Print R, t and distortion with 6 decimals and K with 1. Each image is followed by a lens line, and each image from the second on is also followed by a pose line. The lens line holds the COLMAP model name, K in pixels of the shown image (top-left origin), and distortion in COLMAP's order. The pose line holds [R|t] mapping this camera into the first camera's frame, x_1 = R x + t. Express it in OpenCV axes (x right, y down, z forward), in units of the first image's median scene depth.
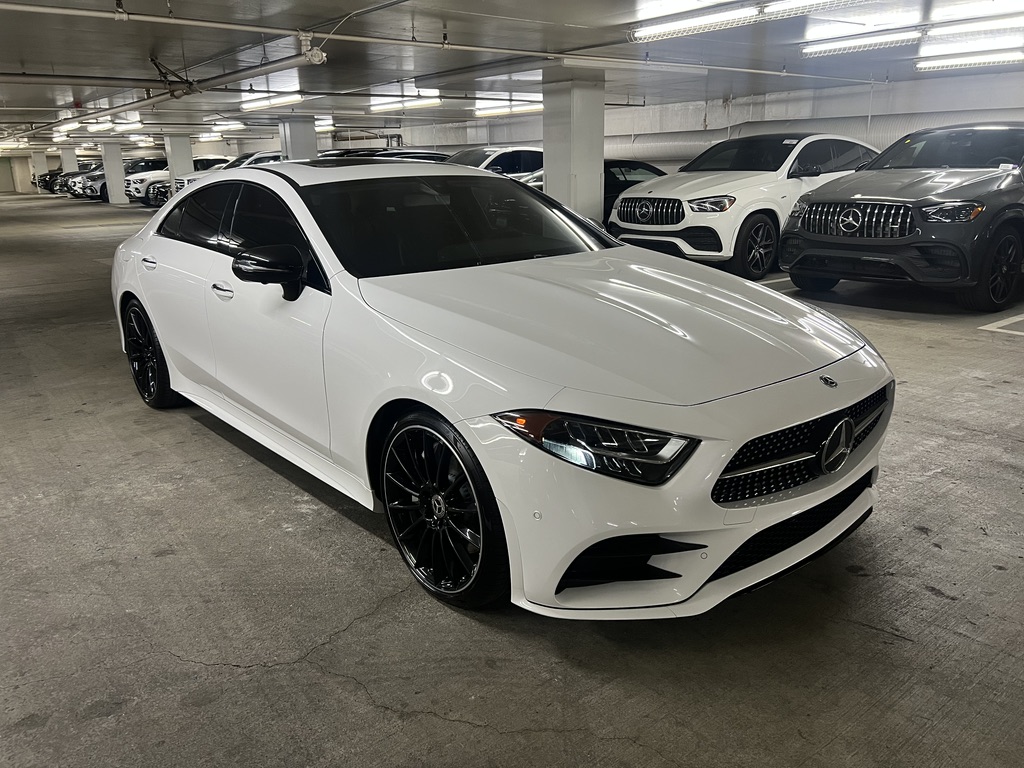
lens RADIAL K [[764.3, 0, 520.6], [0, 764.3, 388.7], [0, 0, 1]] dist [0.063755, -0.072446]
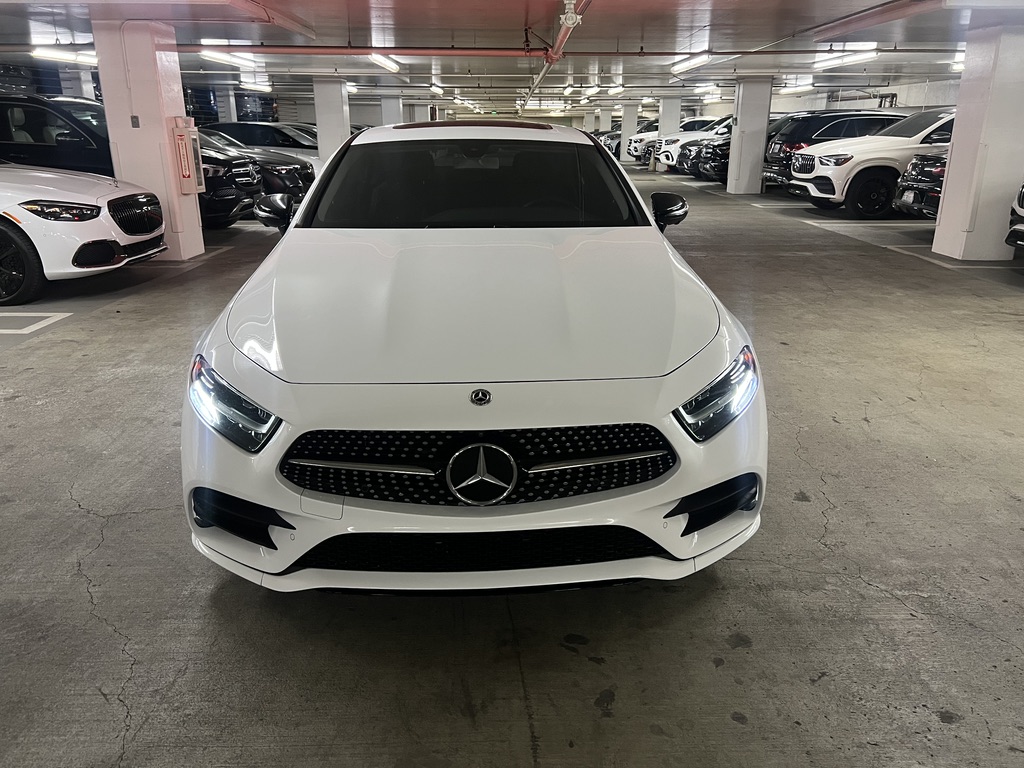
lens RADIAL K [[764.3, 0, 520.6], [0, 764.3, 388.7], [0, 0, 1]] dist [0.063755, -0.072446]
pose [[0.791704, 0.215207, -0.571743, 0.102666], [-0.189281, 0.976253, 0.105366, -0.013039], [0.580842, 0.024802, 0.813639, 0.038569]]
